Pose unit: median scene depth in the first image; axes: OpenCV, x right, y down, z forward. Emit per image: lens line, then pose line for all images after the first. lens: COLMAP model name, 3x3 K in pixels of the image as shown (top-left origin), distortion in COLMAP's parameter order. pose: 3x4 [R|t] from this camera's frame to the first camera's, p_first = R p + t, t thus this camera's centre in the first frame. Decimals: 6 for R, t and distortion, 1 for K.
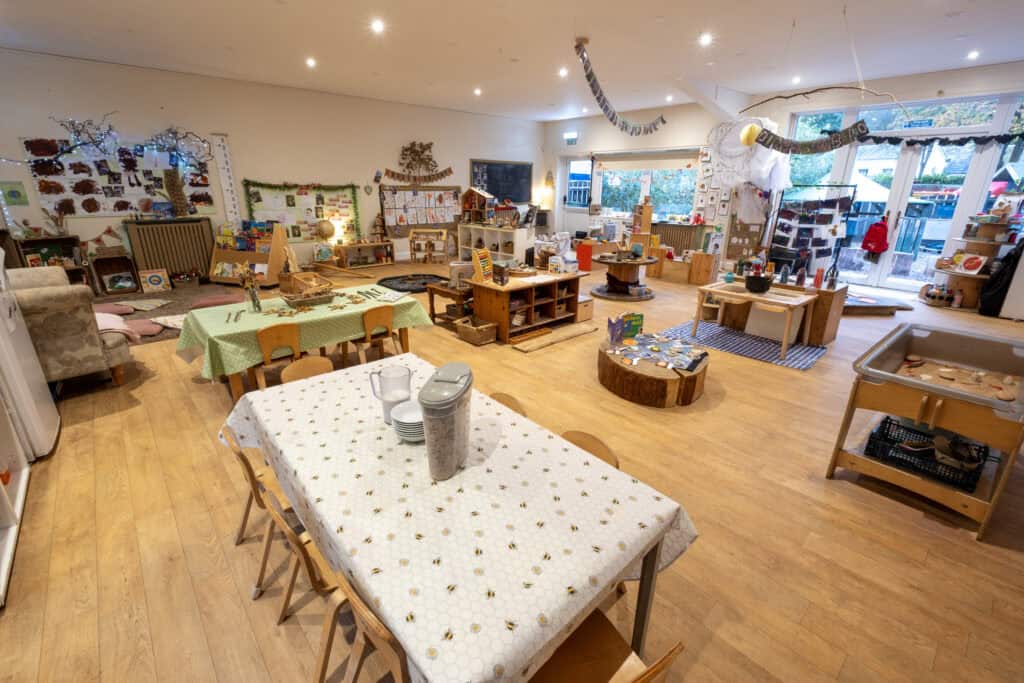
lens RADIAL K [[444.9, 0, 510.8], [0, 444.9, 337.4], [0, 0, 1]] dist [0.009697, -0.007285]
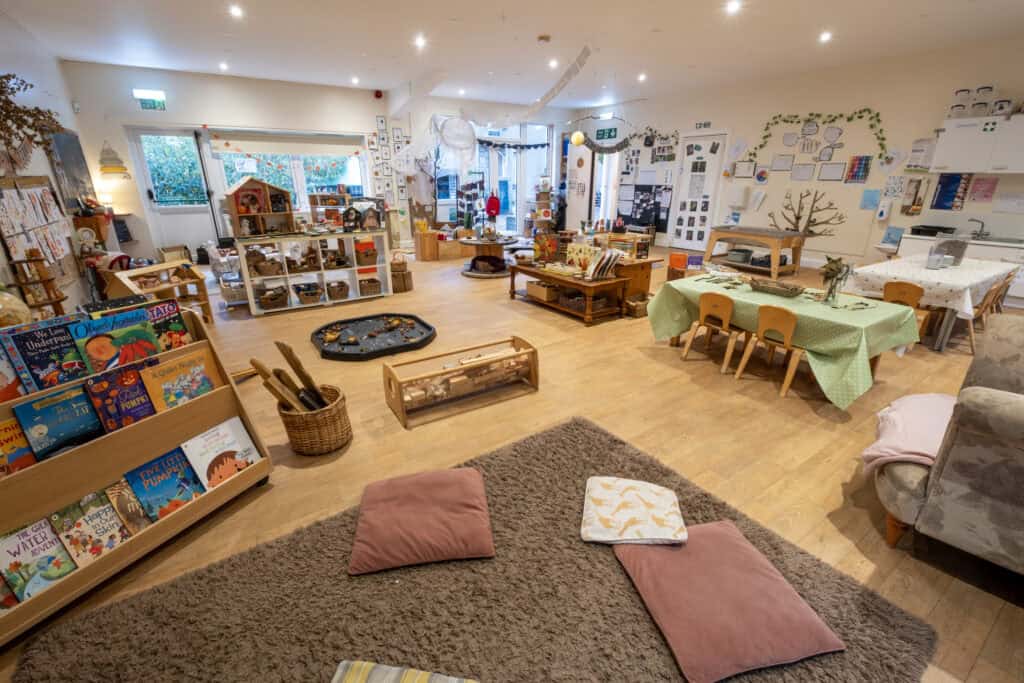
lens RADIAL K [[444.9, 0, 510.8], [0, 444.9, 337.4], [0, 0, 1]] dist [0.009697, -0.007285]
pose [[0.140214, -0.345576, 0.927856, -0.631582], [0.322227, 0.902026, 0.287262, -0.194600], [-0.936221, 0.258702, 0.237831, 0.566664]]
